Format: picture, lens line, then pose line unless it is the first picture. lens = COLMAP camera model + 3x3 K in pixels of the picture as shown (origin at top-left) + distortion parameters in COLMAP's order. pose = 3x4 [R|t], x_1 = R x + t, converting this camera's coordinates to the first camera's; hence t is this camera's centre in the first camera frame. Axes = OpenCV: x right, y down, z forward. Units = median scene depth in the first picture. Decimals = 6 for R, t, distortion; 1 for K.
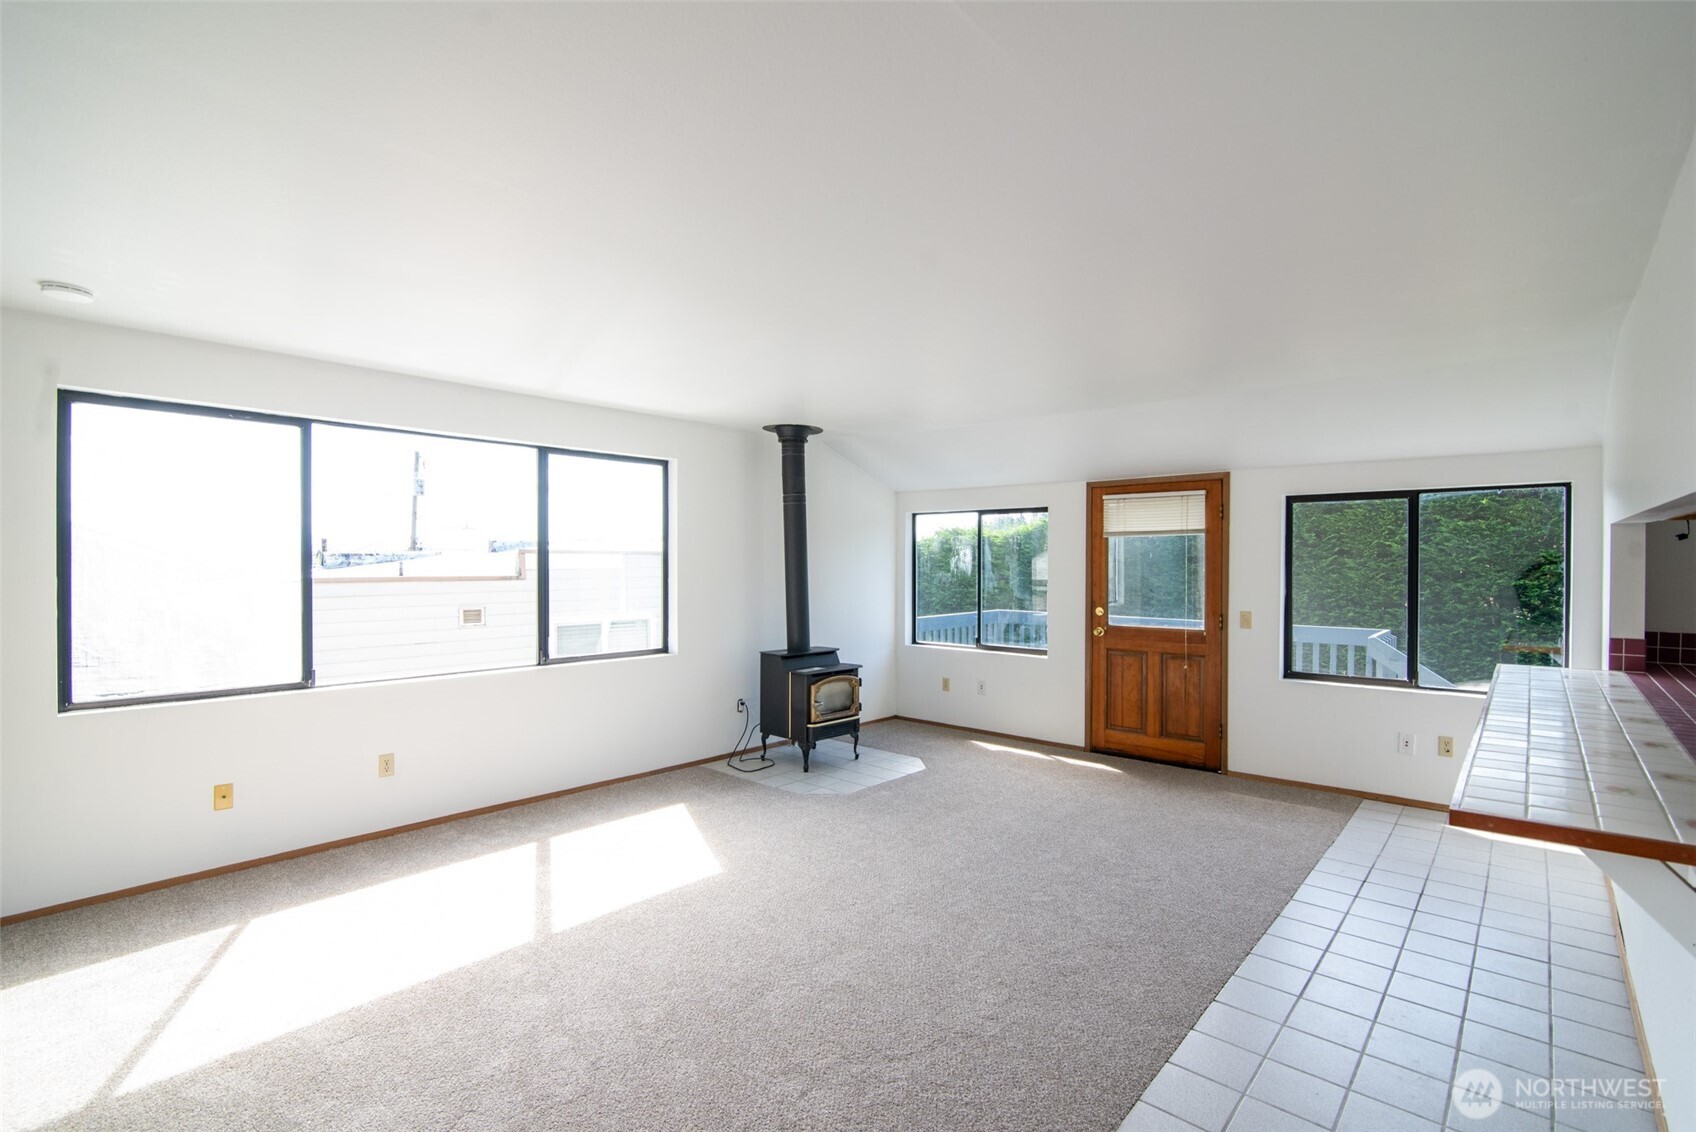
lens RADIAL K [[780.0, 0, 841.8], [0, 780.0, 564.3], [0, 0, 1]] dist [-0.017060, 0.000098]
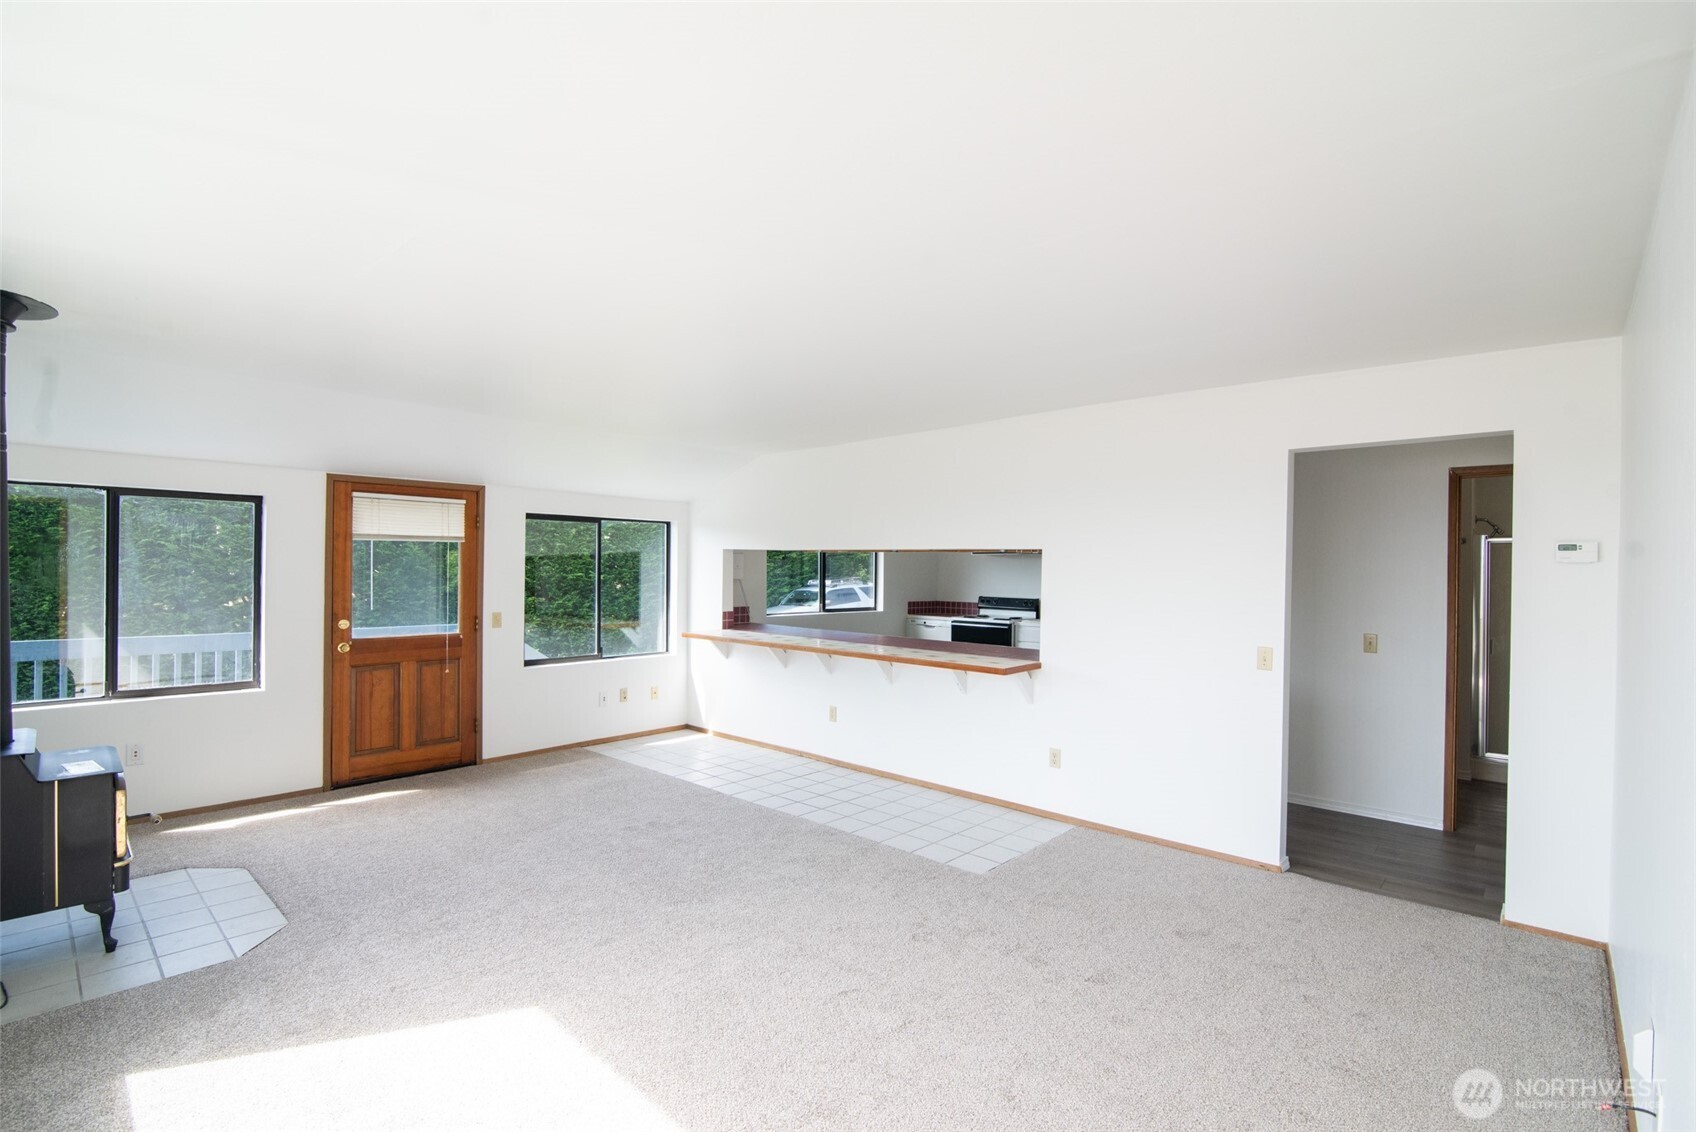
lens RADIAL K [[780.0, 0, 841.8], [0, 780.0, 564.3], [0, 0, 1]] dist [-0.017060, 0.000098]
pose [[0.009615, 0.004498, 0.999944, -0.557448], [-0.006684, 0.999968, -0.004434, -0.006718], [-0.999931, -0.006641, 0.009645, 0.461213]]
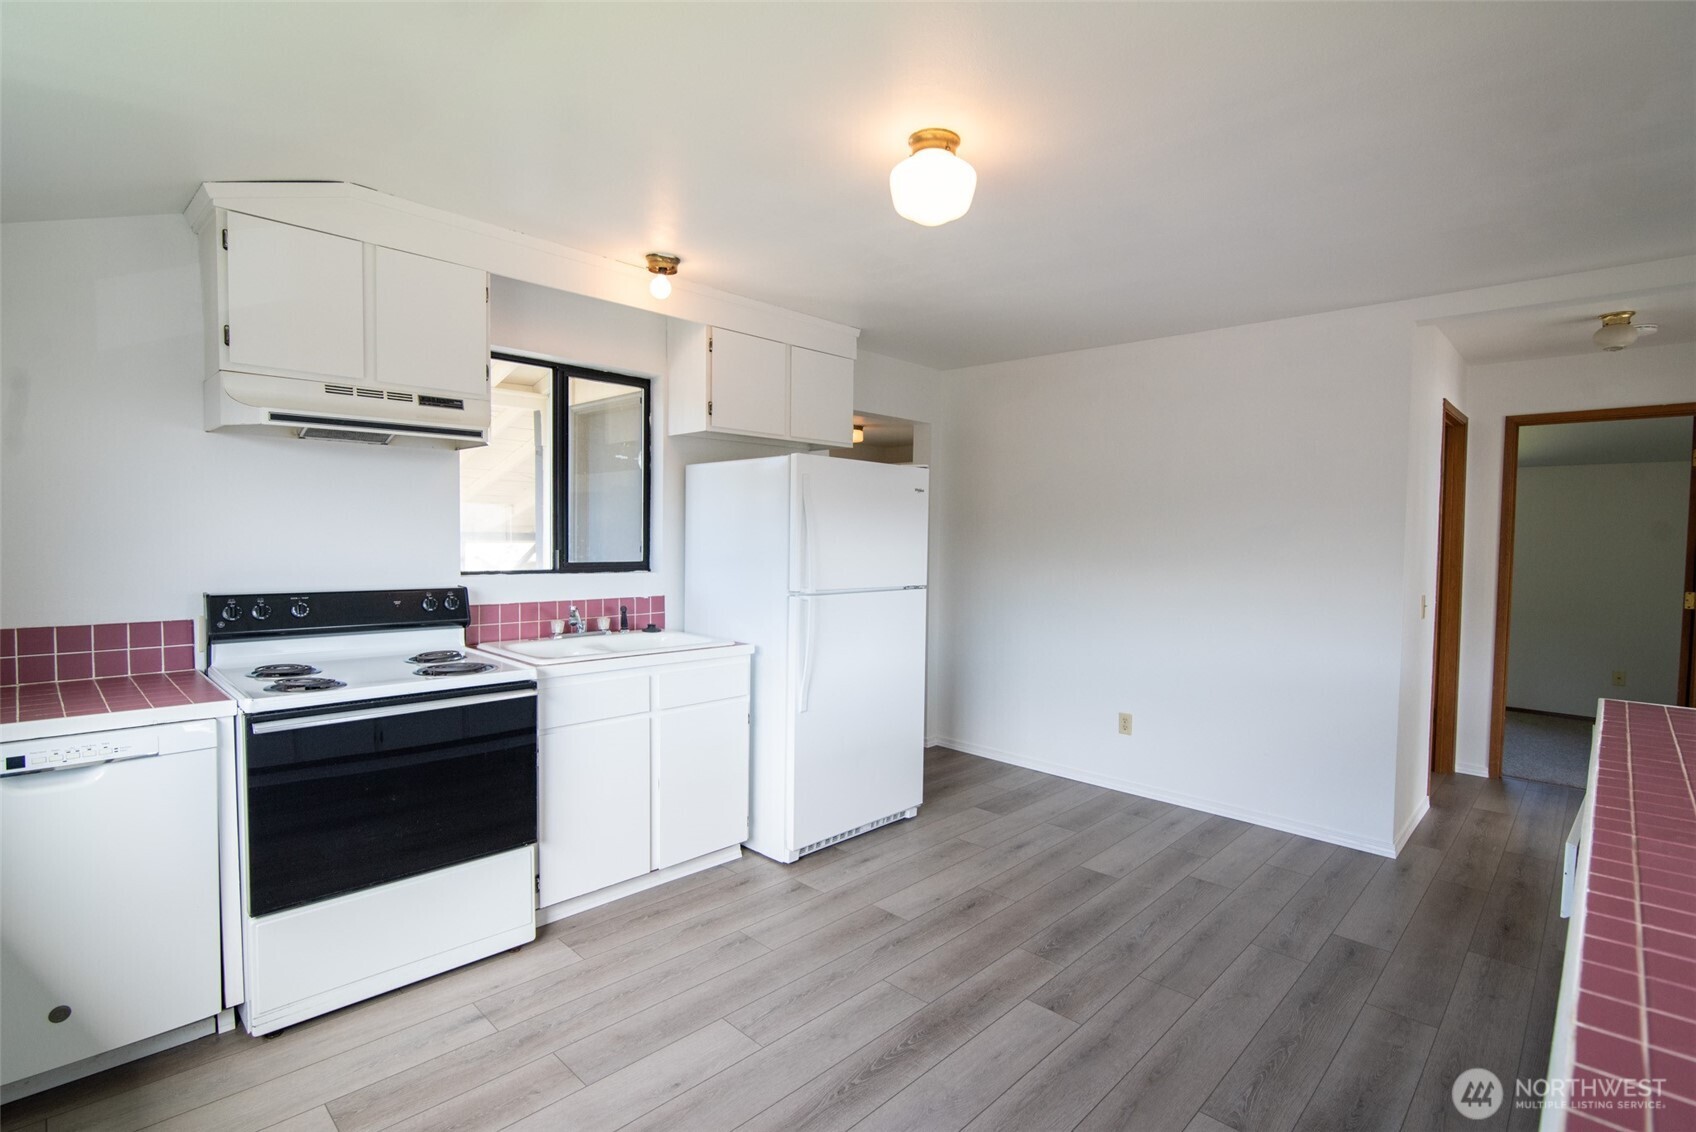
lens RADIAL K [[803.5, 0, 848.0], [0, 803.5, 566.0], [0, 0, 1]] dist [-0.014805, -0.000193]
pose [[-0.998960, -0.015066, 0.043044, 0.771283], [-0.013246, 0.999019, 0.042262, 0.014732], [-0.043639, 0.041648, -0.998179, 0.590065]]
